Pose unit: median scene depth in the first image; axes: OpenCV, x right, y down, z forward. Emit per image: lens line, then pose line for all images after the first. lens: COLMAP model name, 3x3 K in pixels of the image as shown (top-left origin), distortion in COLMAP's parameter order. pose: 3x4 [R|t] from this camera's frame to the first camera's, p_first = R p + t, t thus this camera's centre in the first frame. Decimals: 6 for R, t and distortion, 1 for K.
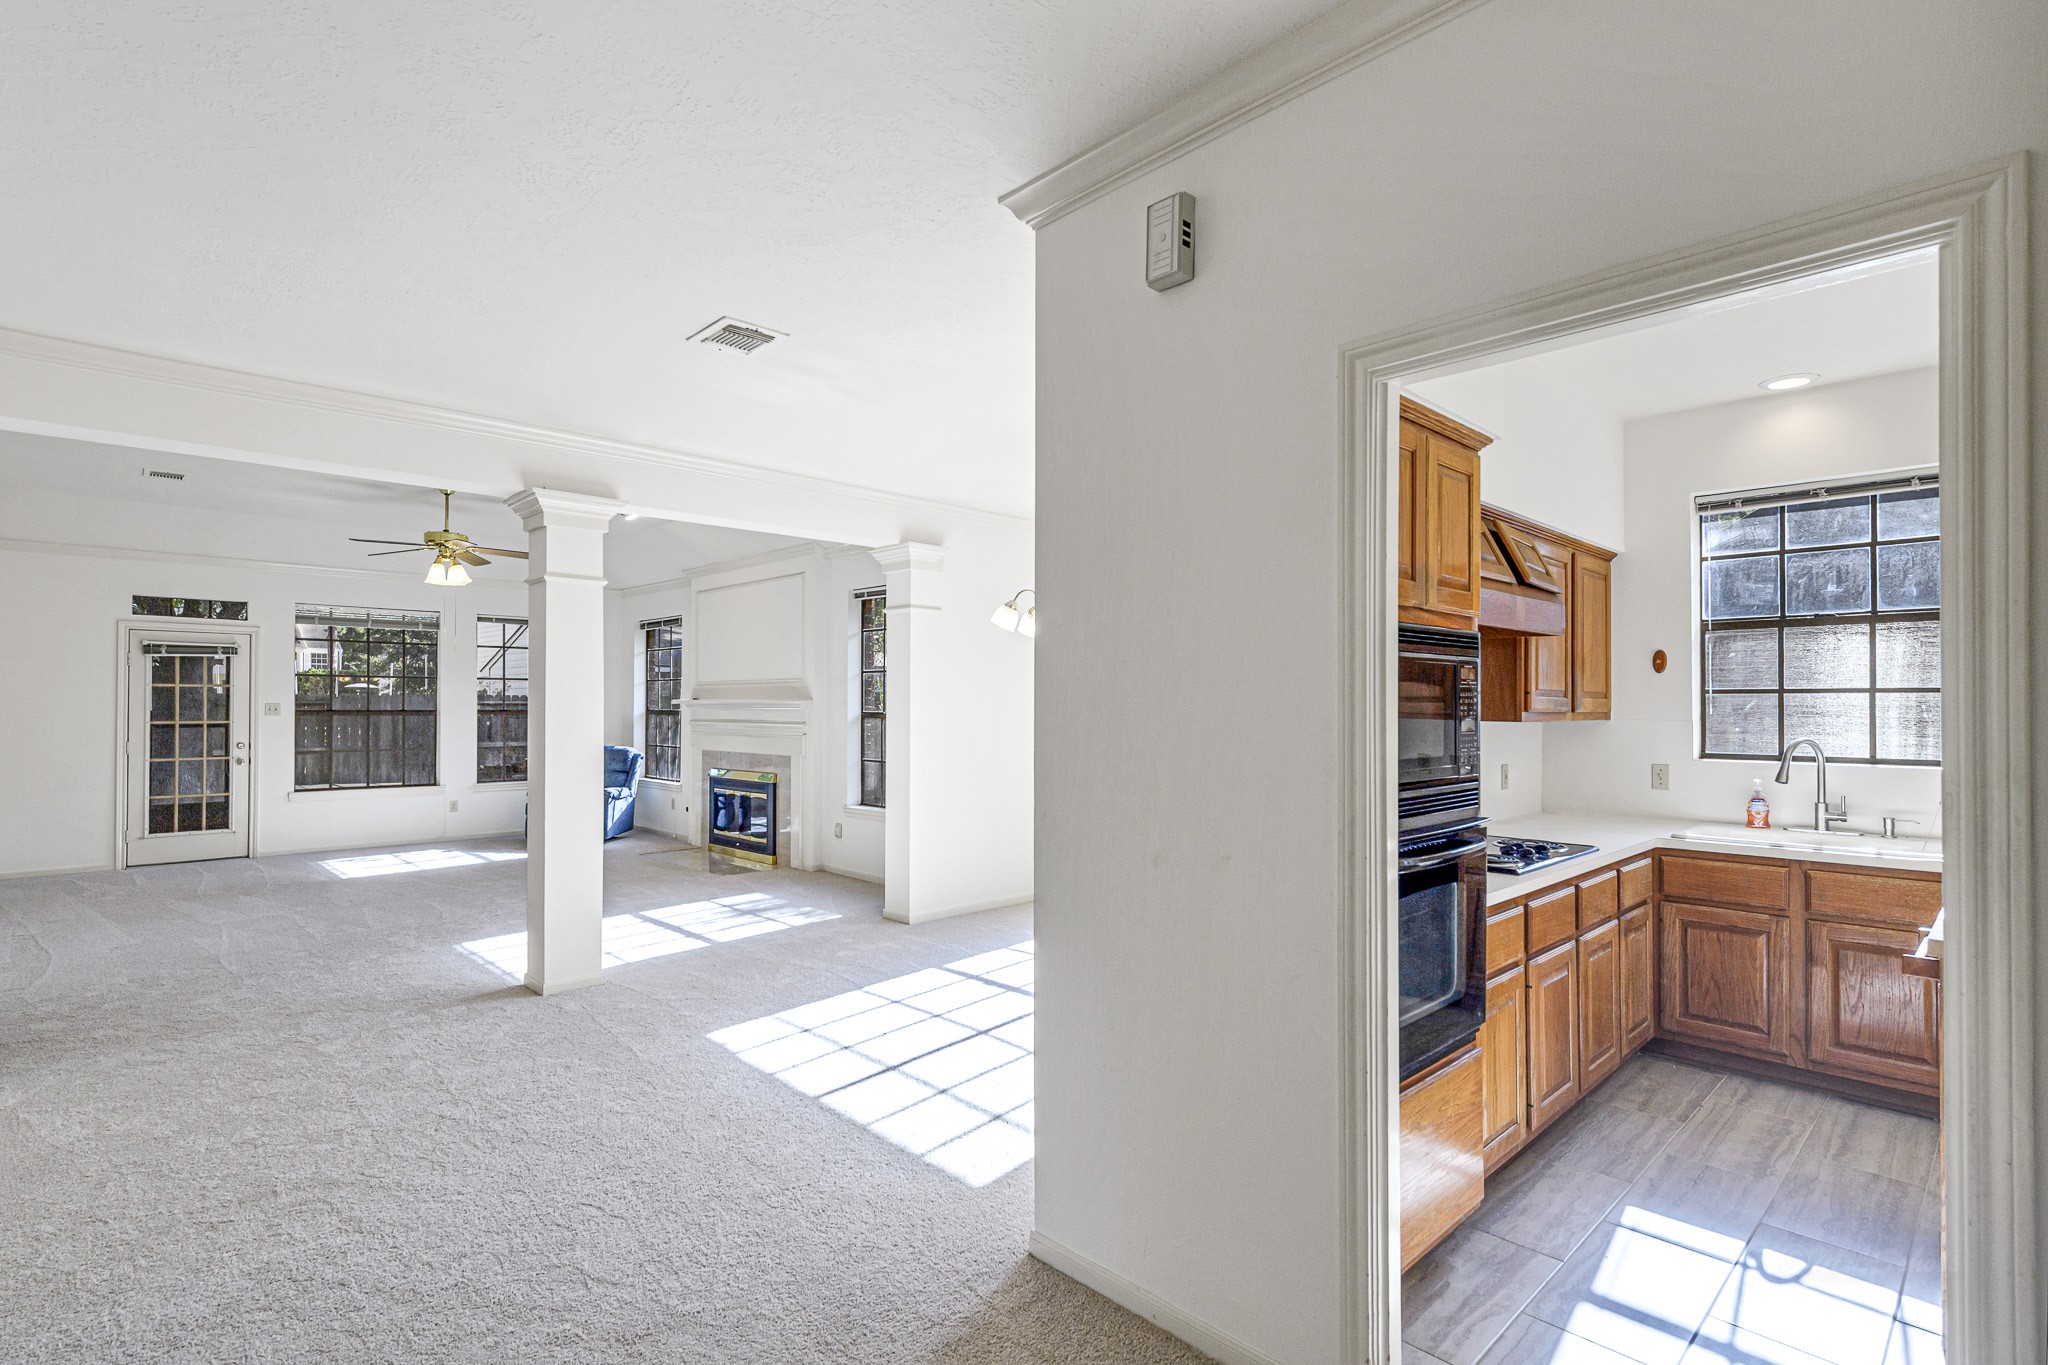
lens RADIAL K [[988.7, 0, 1023.7], [0, 988.7, 697.0], [0, 0, 1]] dist [0.019027, -0.007841]
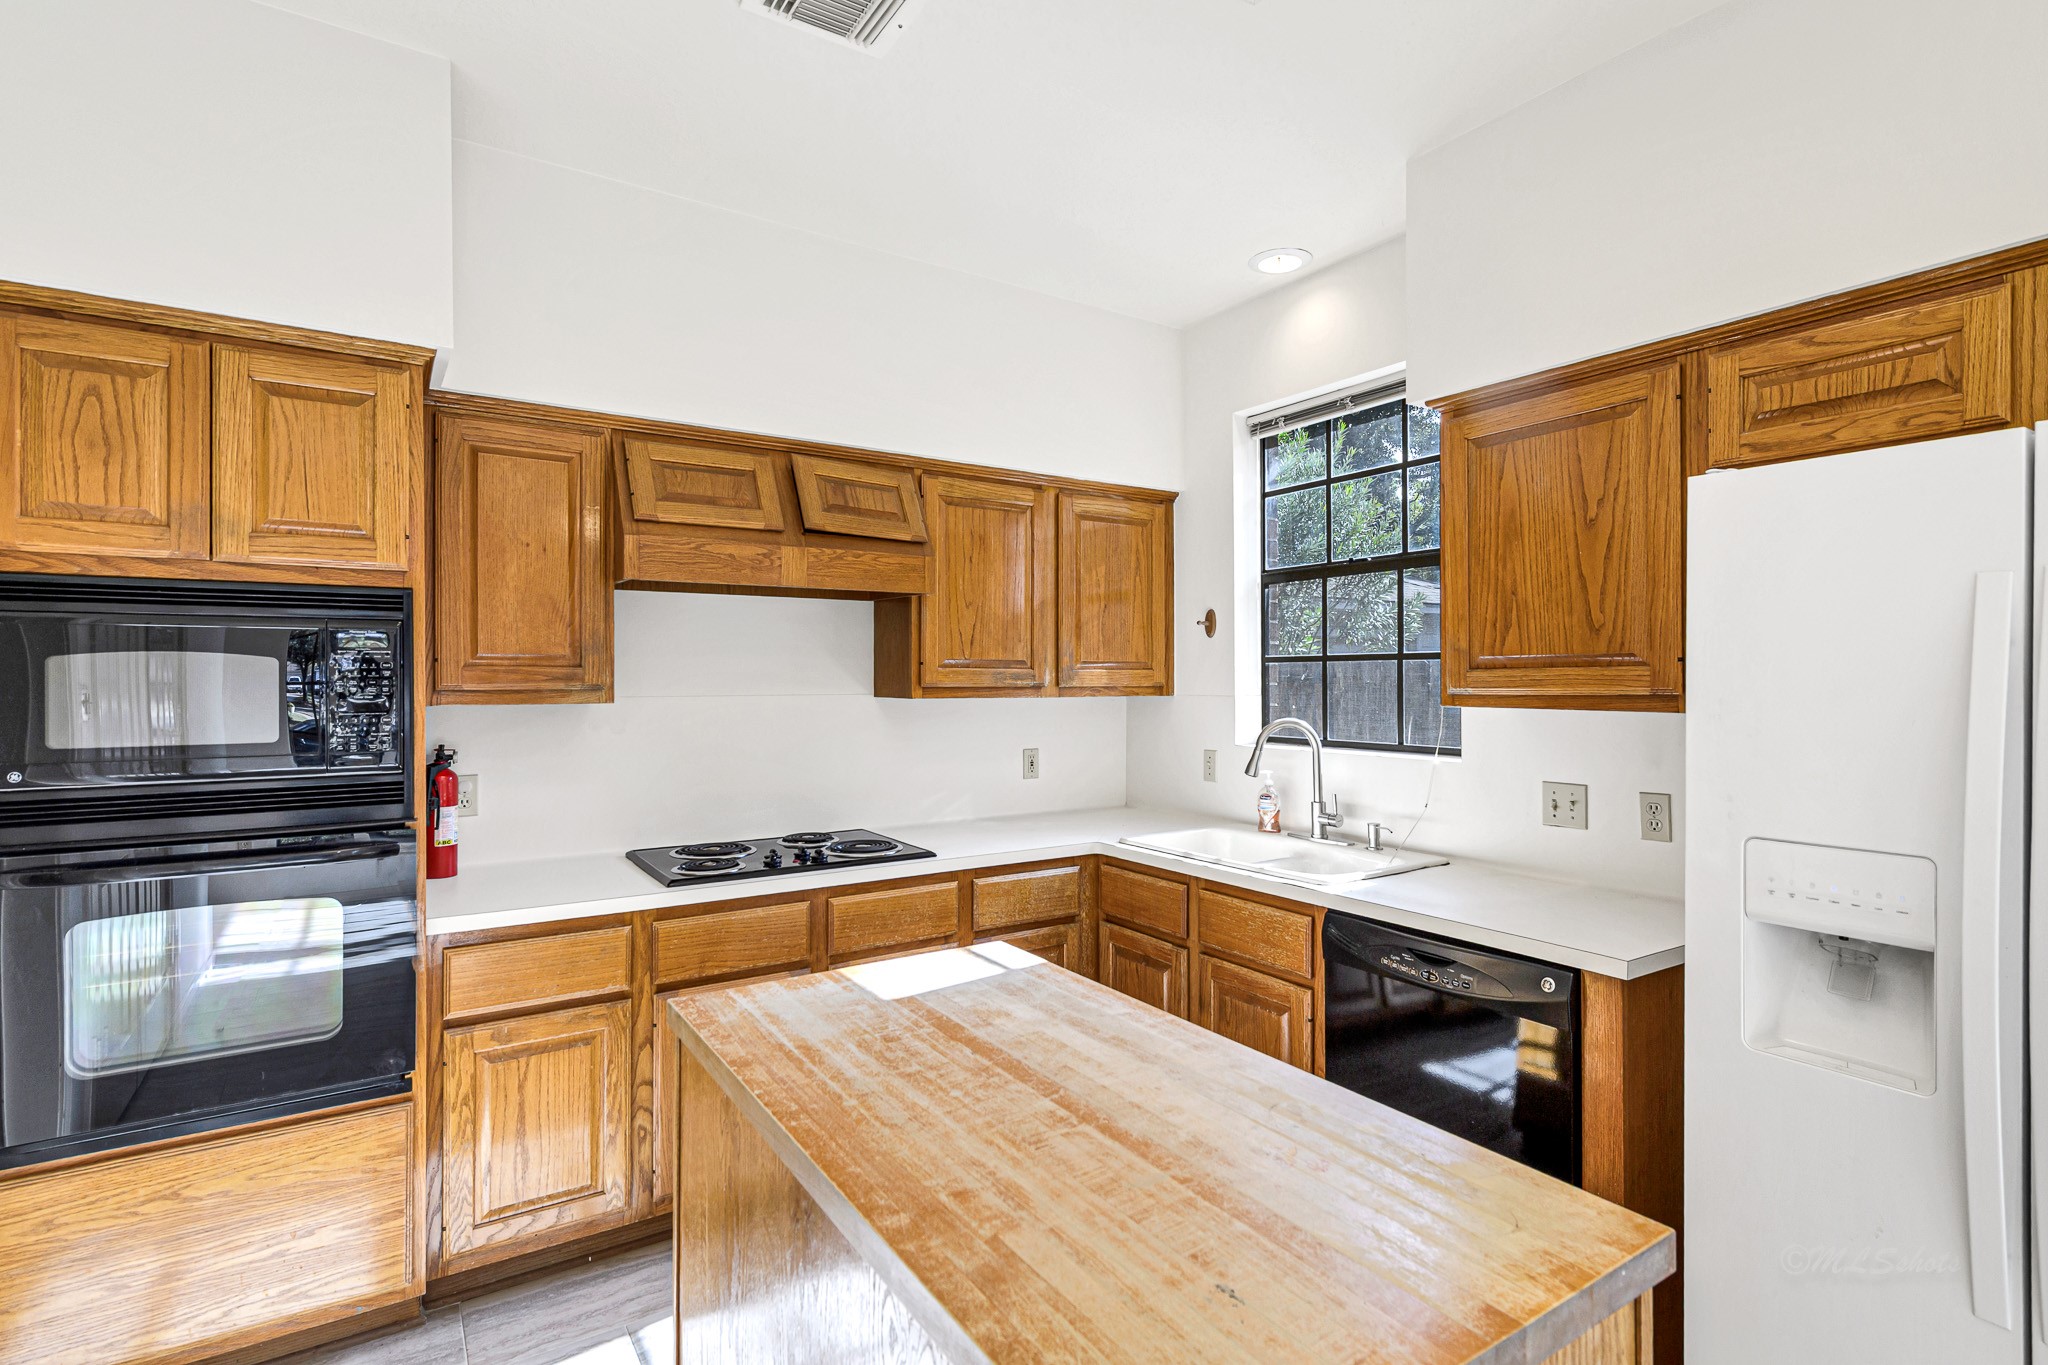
lens RADIAL K [[988.7, 0, 1004.3], [0, 988.7, 678.7], [0, 0, 1]] dist [0.019027, -0.007841]
pose [[0.980702, -0.004895, -0.195445, 0.630654], [0.006400, 0.999955, 0.007070, 0.002723], [0.195402, -0.008184, 0.980689, 0.173698]]
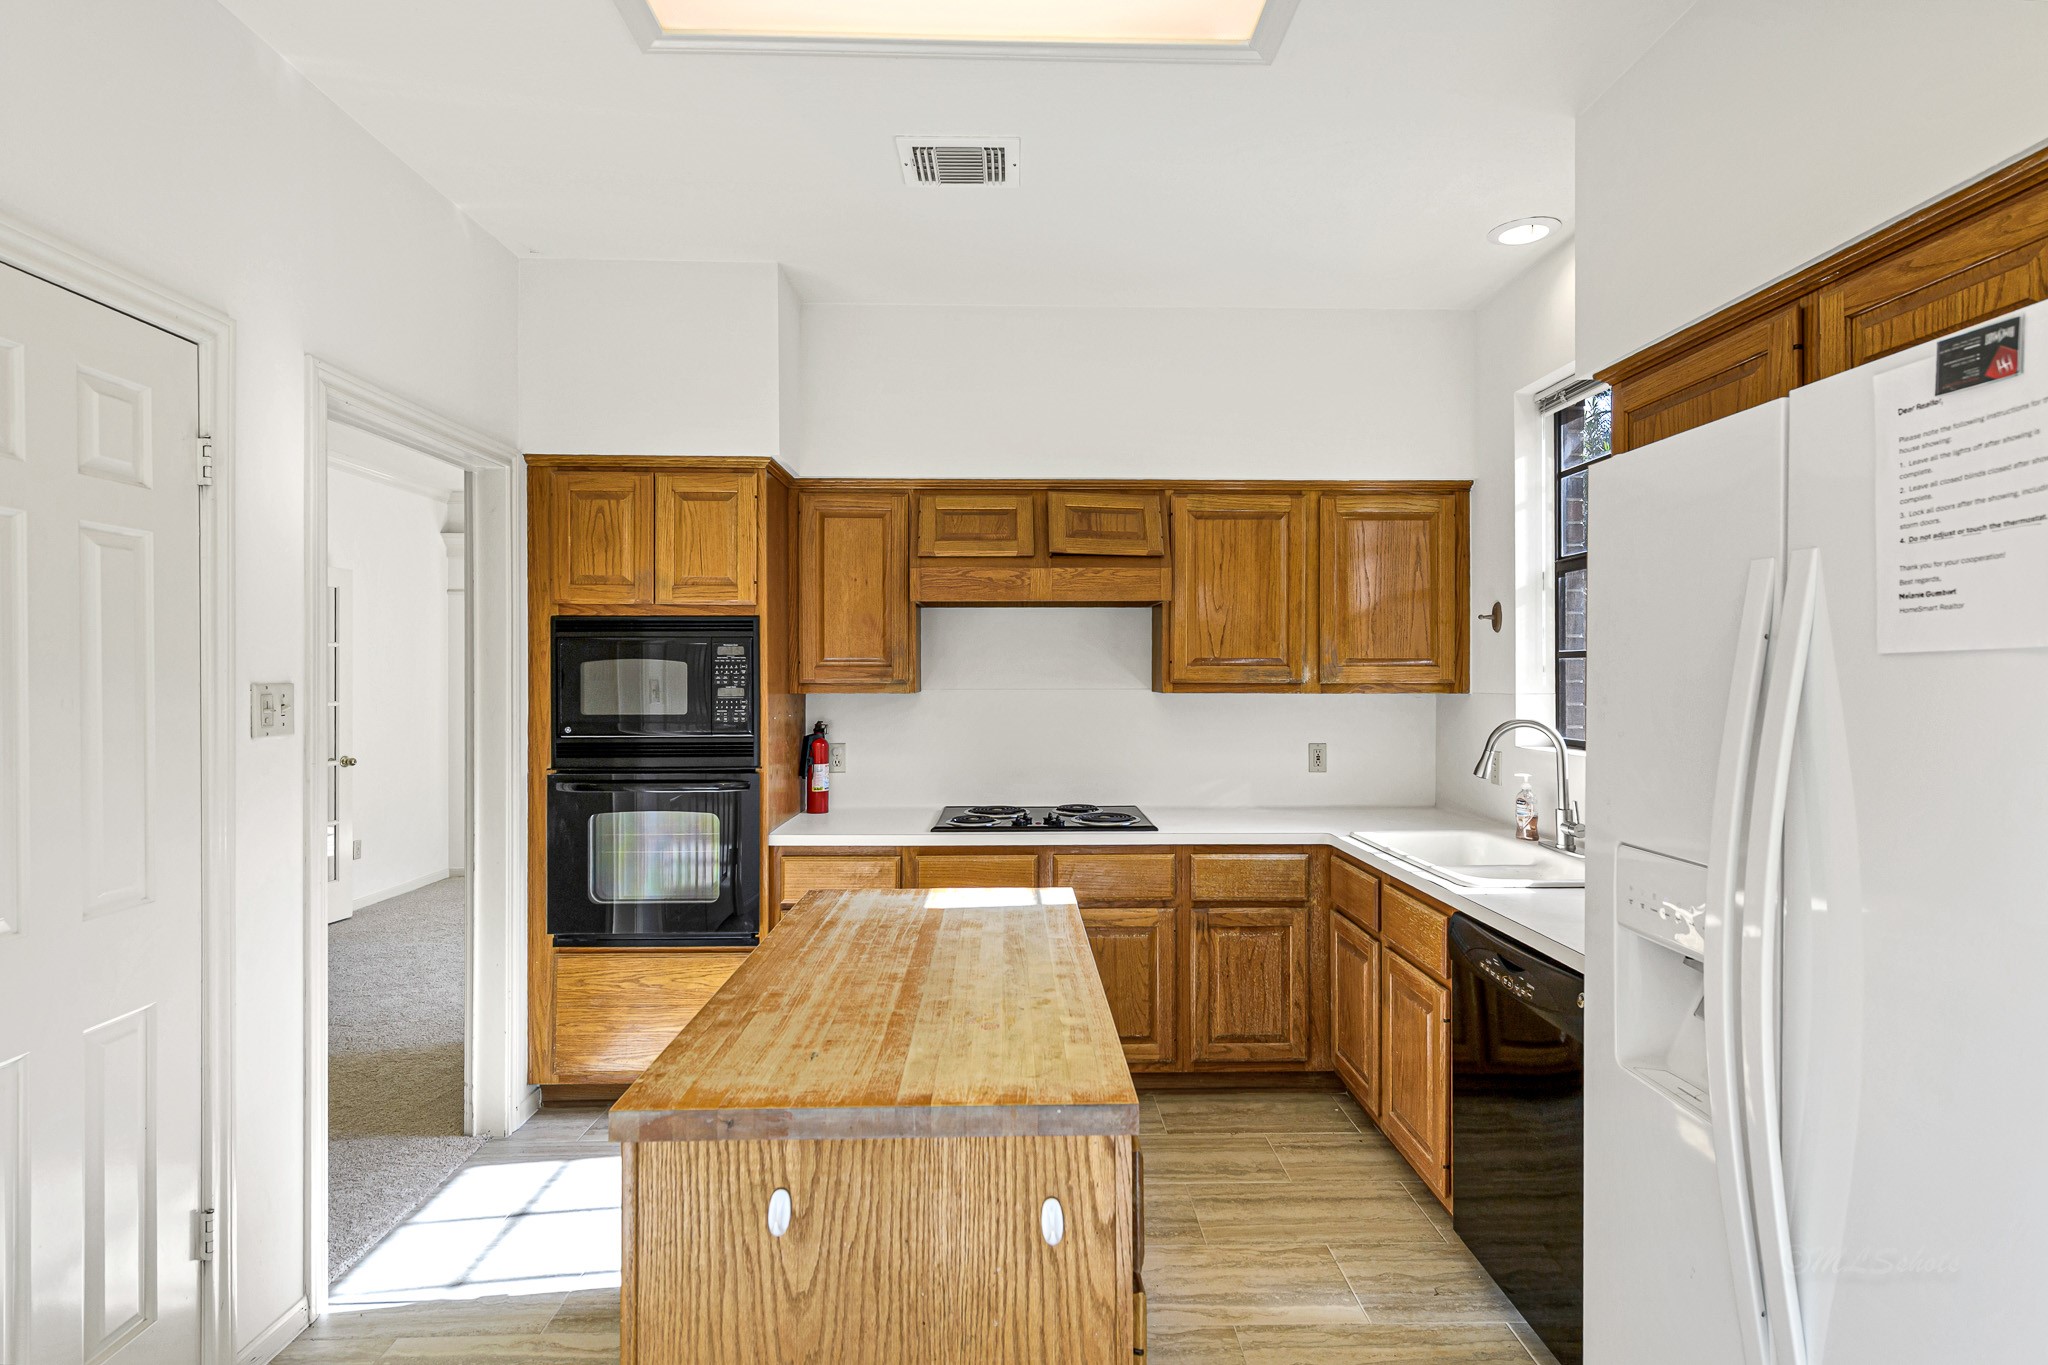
lens RADIAL K [[988.7, 0, 1035.9], [0, 988.7, 676.8], [0, 0, 1]] dist [0.019027, -0.007841]
pose [[0.734552, -0.003615, -0.678543, 0.895840], [0.007894, 0.999964, 0.003218, 0.004875], [0.678507, -0.007720, 0.734554, 0.191721]]
